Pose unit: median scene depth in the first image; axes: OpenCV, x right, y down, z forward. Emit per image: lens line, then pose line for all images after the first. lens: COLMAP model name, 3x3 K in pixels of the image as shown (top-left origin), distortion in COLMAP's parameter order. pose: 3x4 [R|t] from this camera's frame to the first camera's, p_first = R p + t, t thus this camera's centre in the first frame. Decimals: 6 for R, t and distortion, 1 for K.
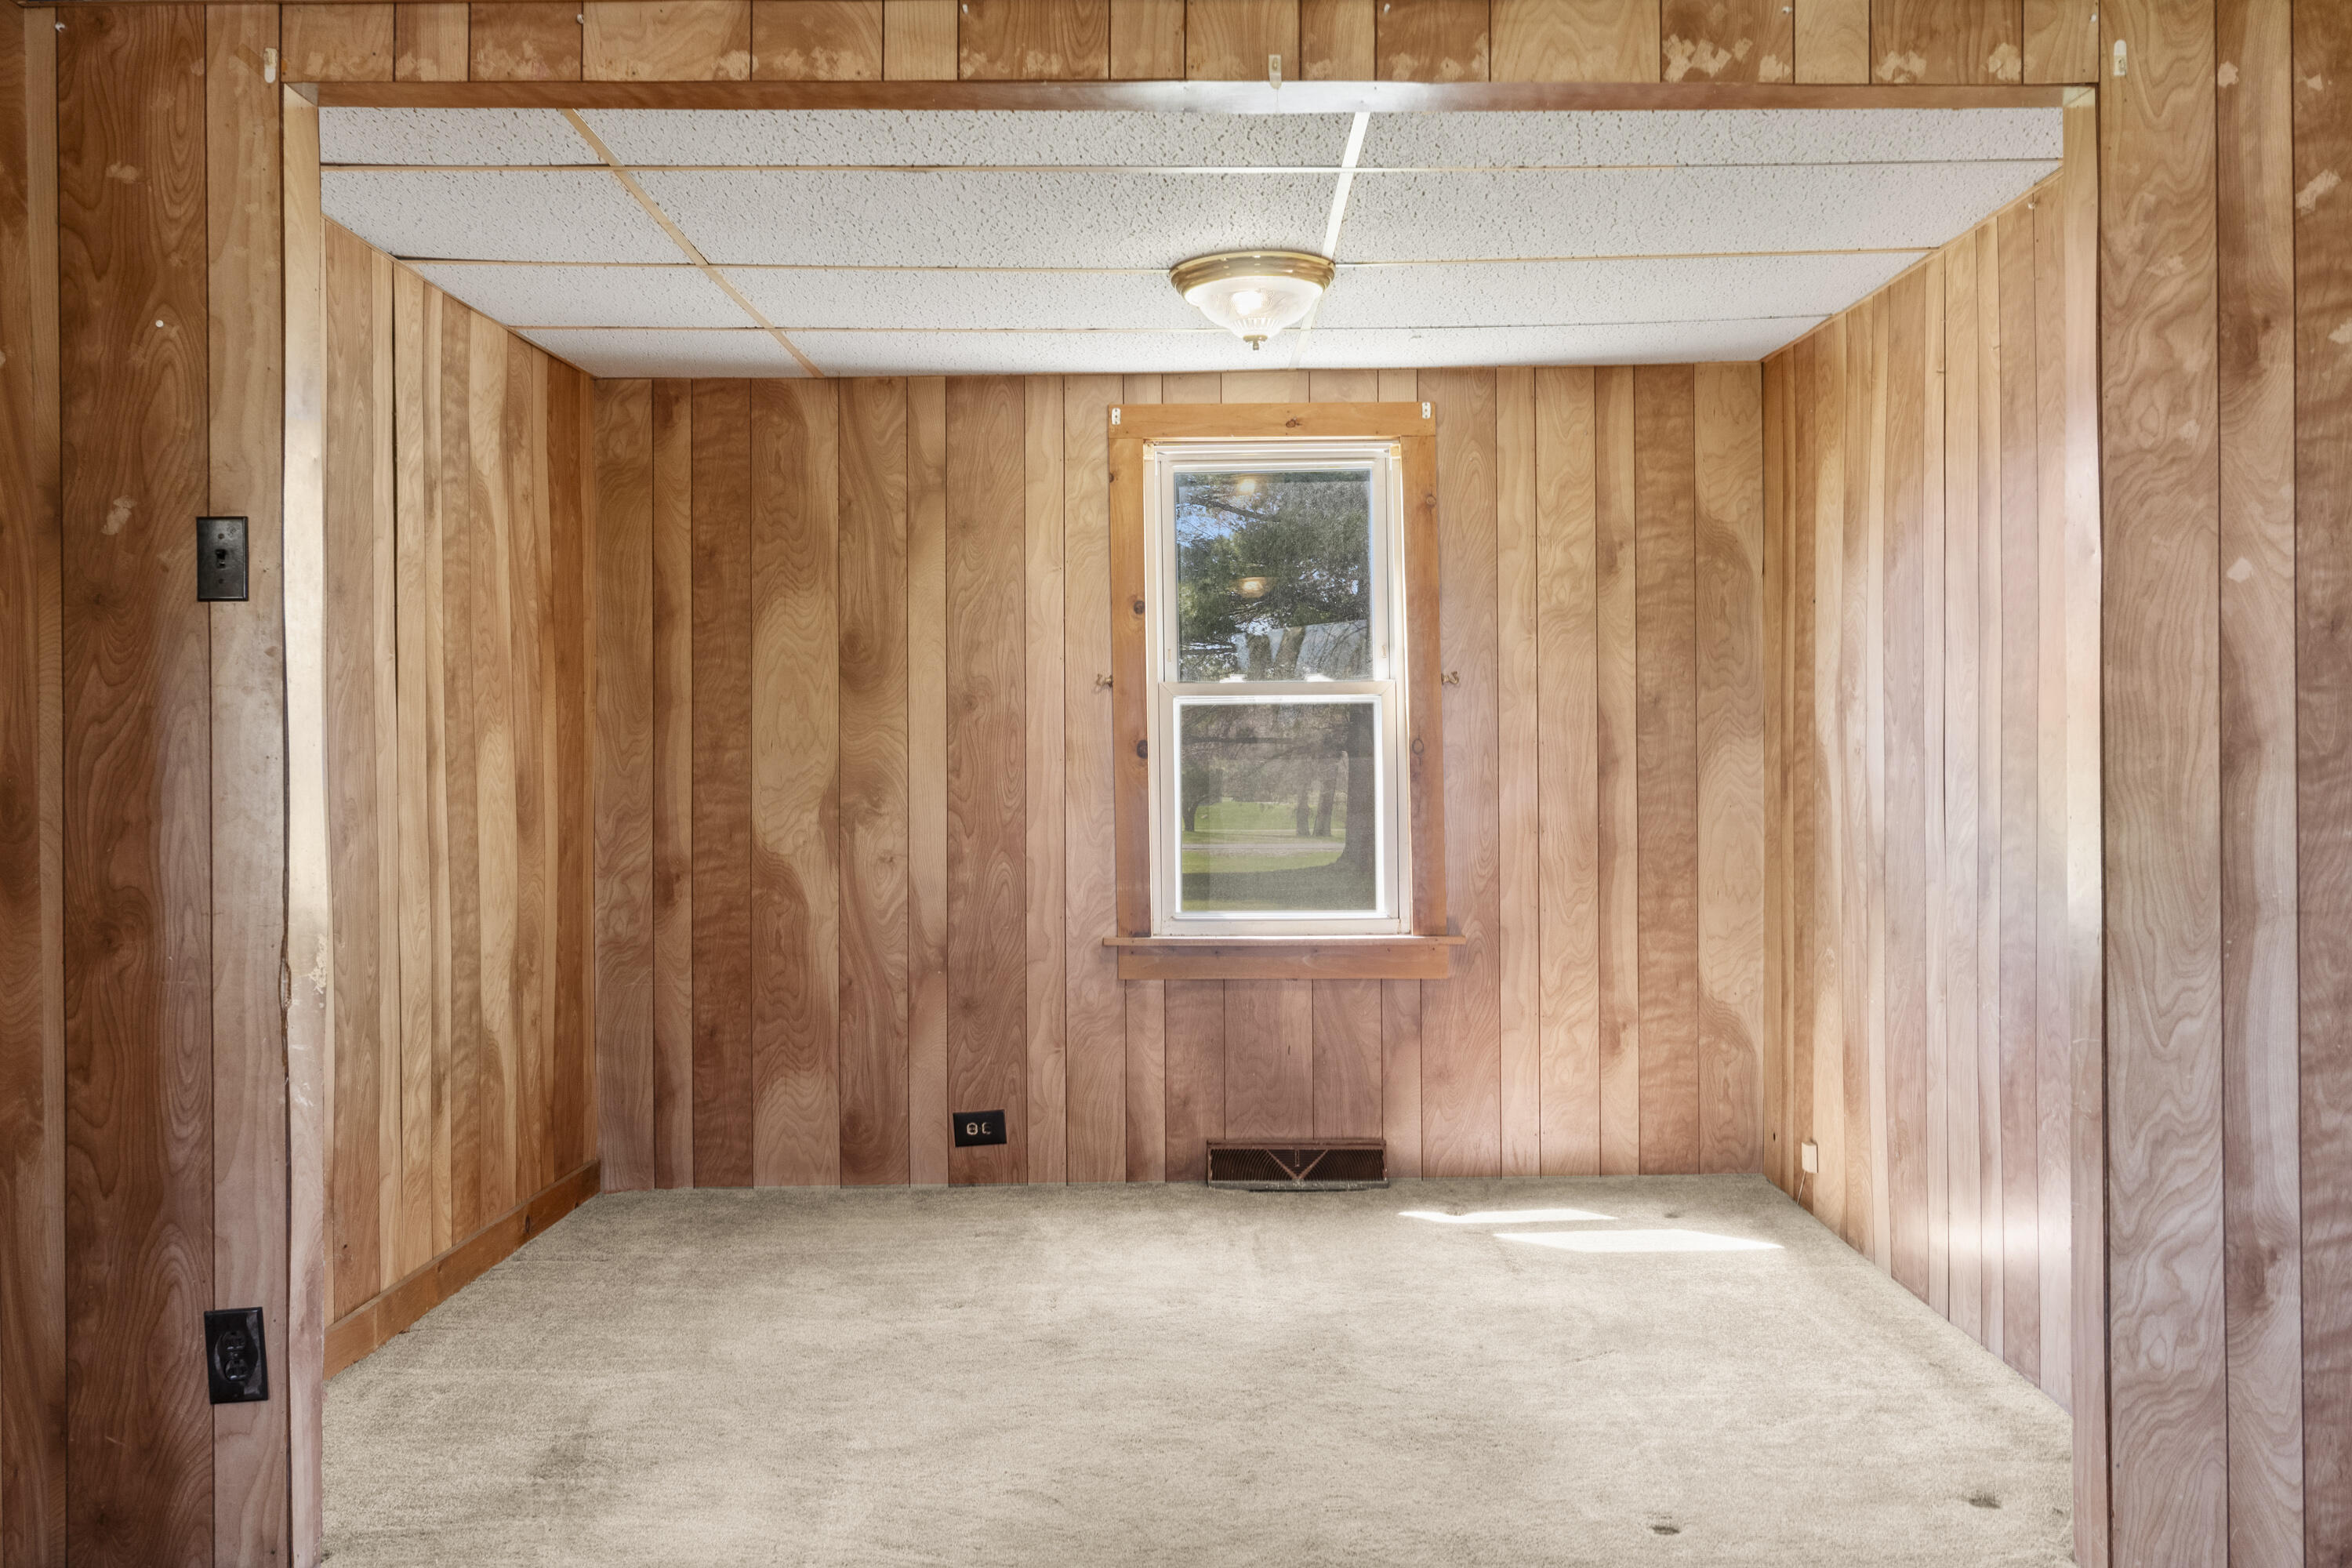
lens RADIAL K [[2002.5, 0, 1166.7], [0, 2002.5, 745.6], [0, 0, 1]] dist [0.003504, 0.001148]
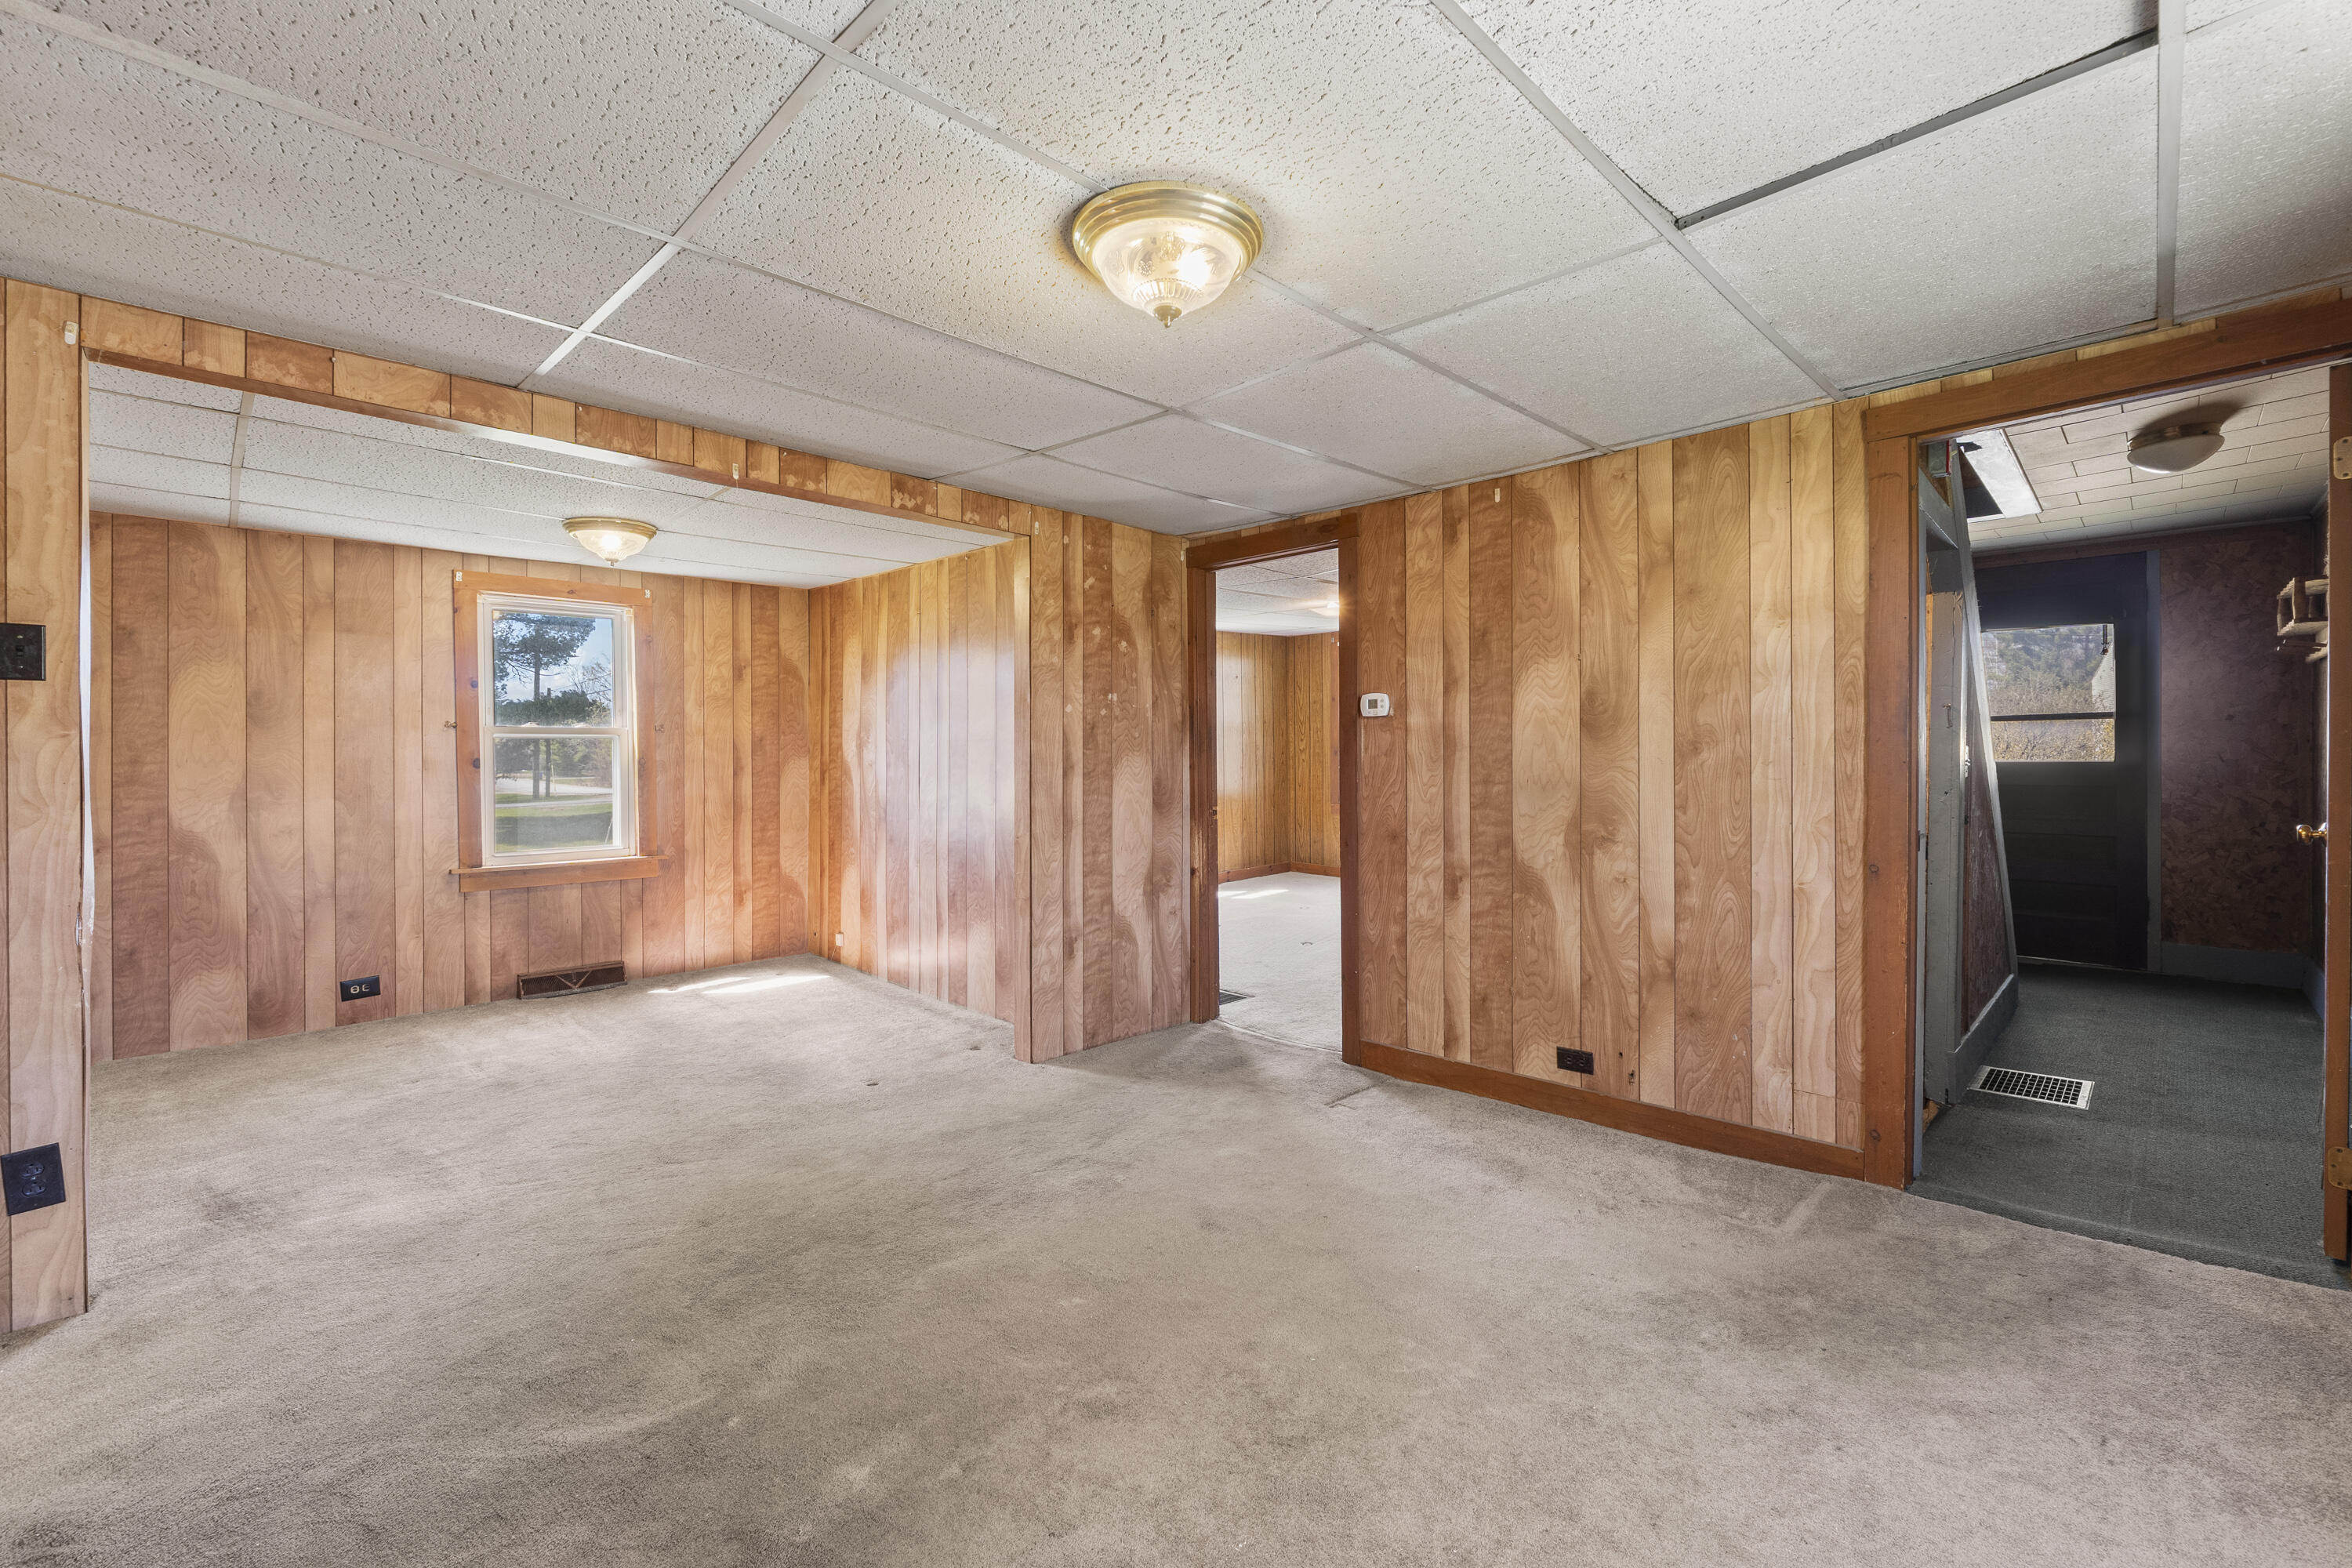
lens RADIAL K [[987.7, 0, 1172.2], [0, 987.7, 752.0], [0, 0, 1]] dist [-0.006645, -0.001341]
pose [[0.702534, 0.004894, 0.711634, -0.287309], [-0.006979, 0.999976, 0.000013, -0.018059], [-0.711616, -0.004975, 0.702551, -0.095127]]
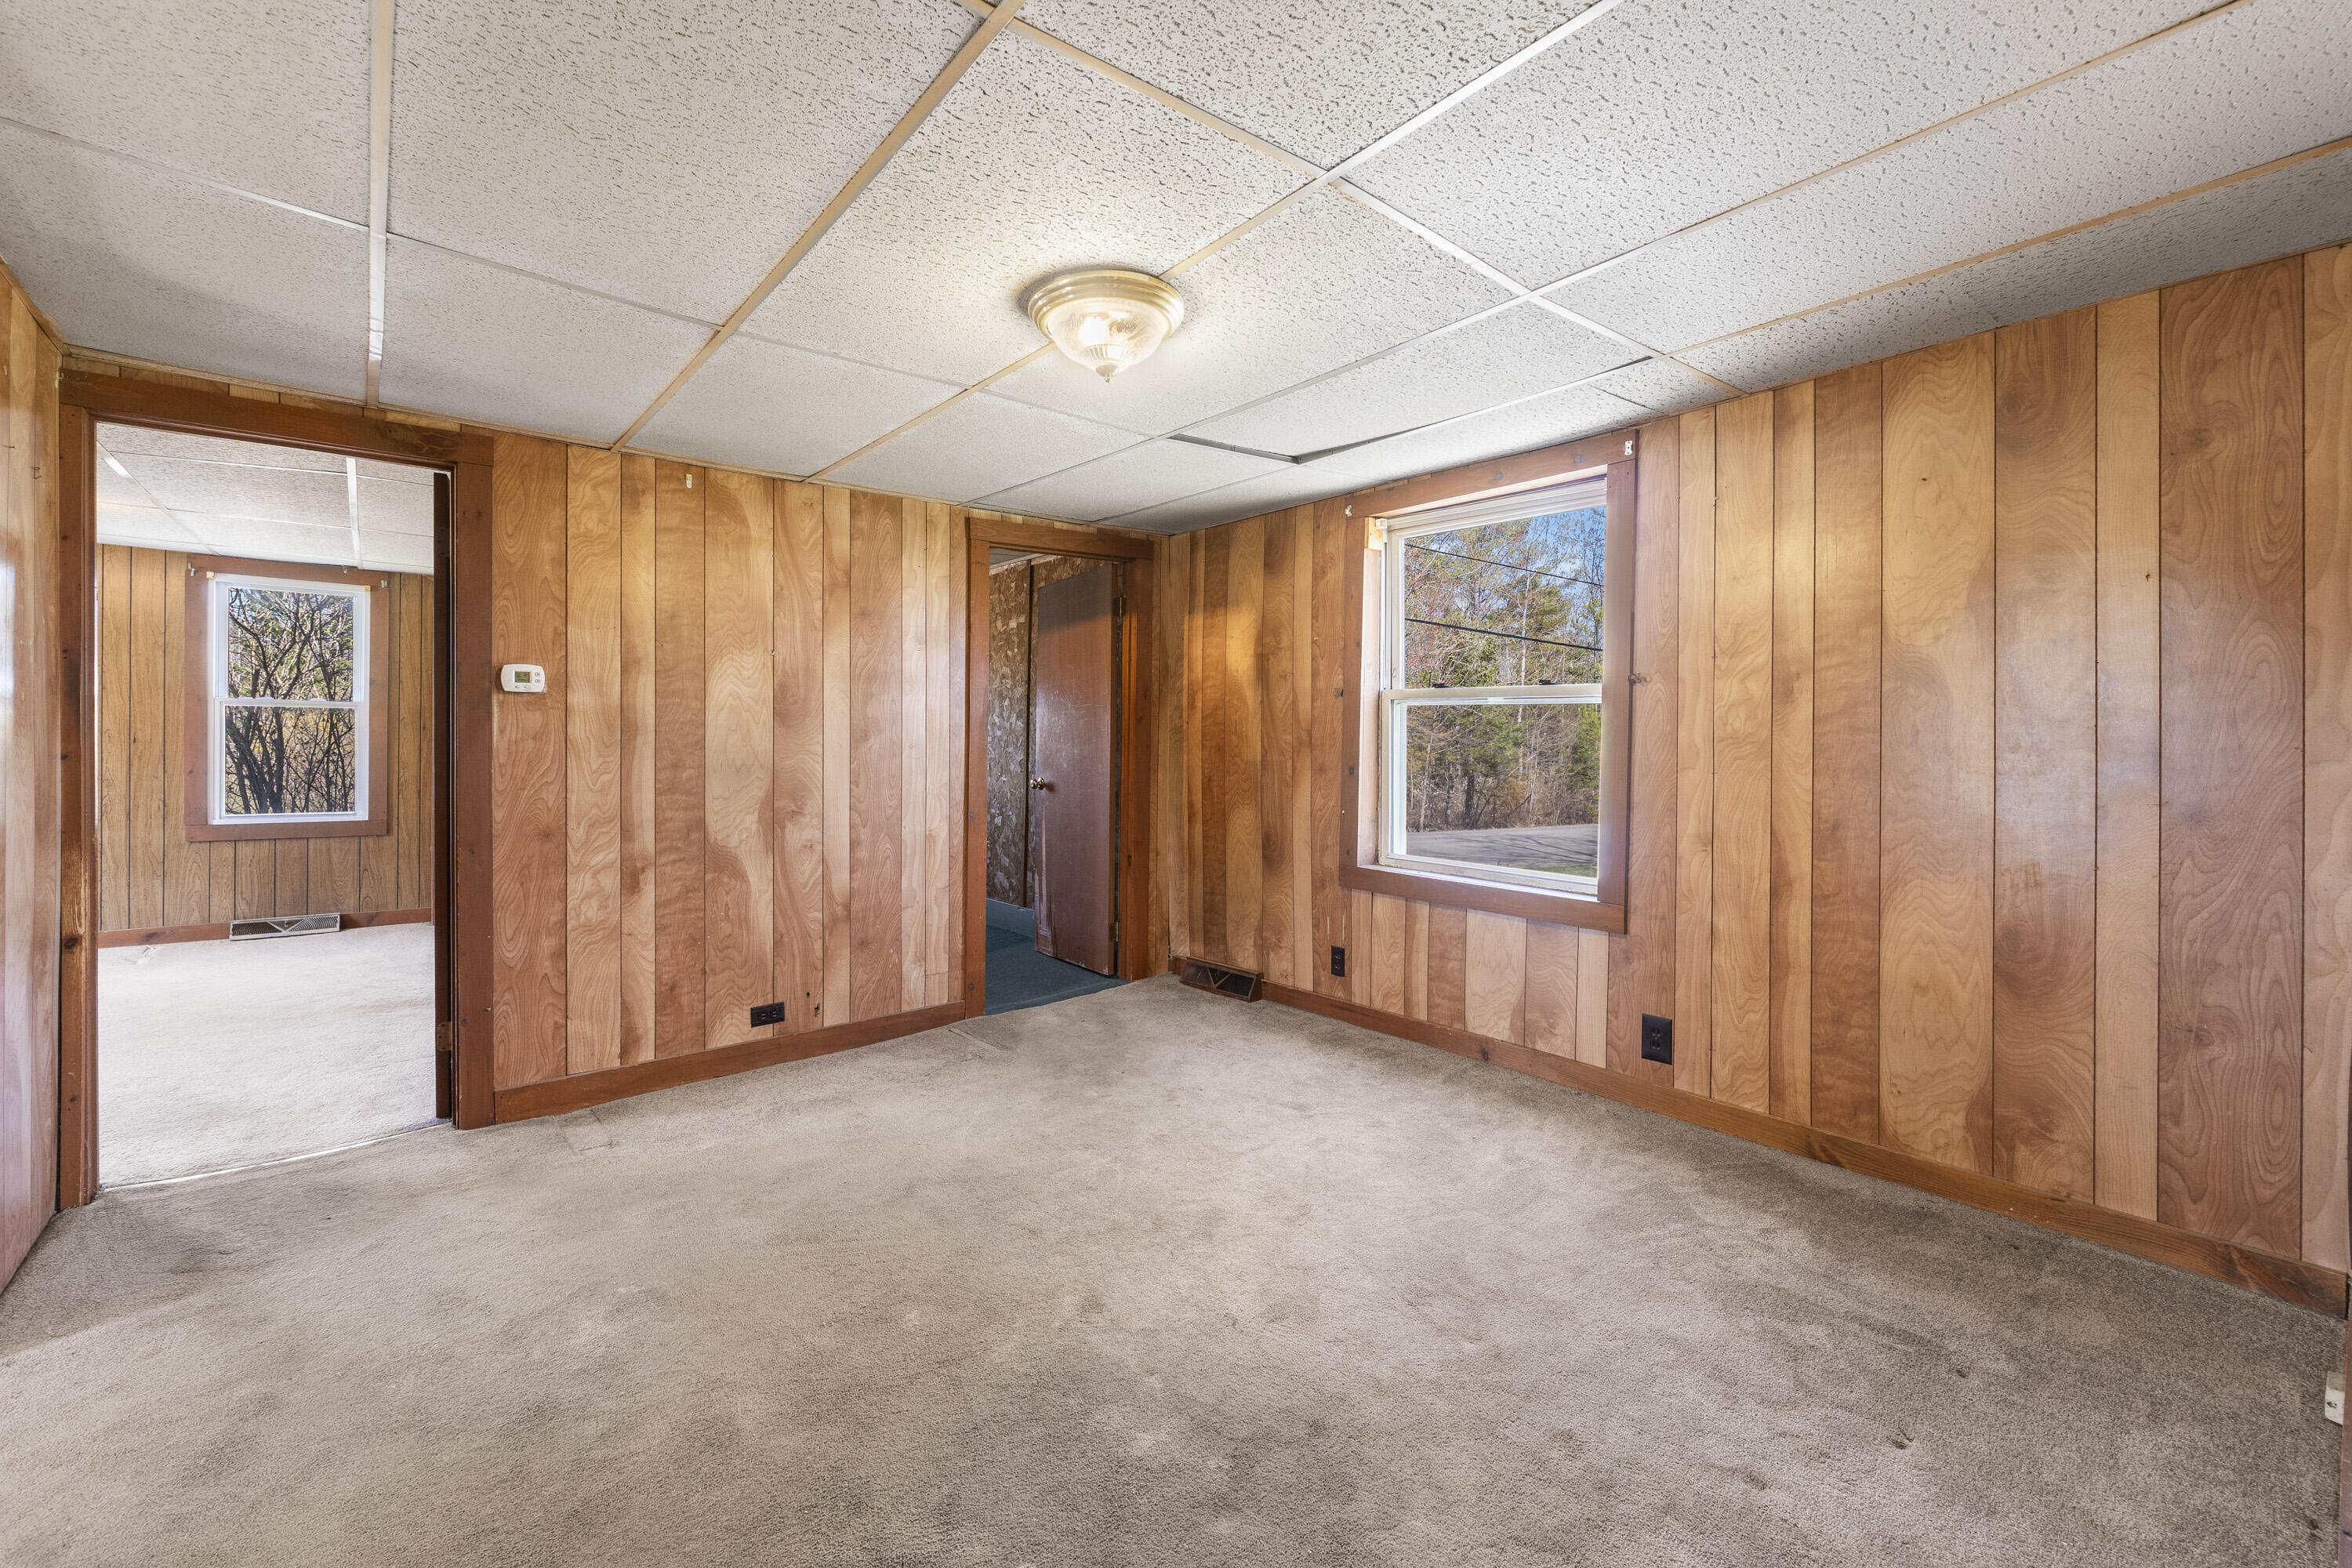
lens RADIAL K [[987.7, 0, 1182.7], [0, 987.7, 746.2], [0, 0, 1]] dist [-0.006645, -0.001341]
pose [[-0.647568, 0.005259, 0.761990, -0.421417], [-0.003823, 0.999941, -0.010150, -0.003731], [-0.761998, -0.009486, -0.647509, 0.580670]]
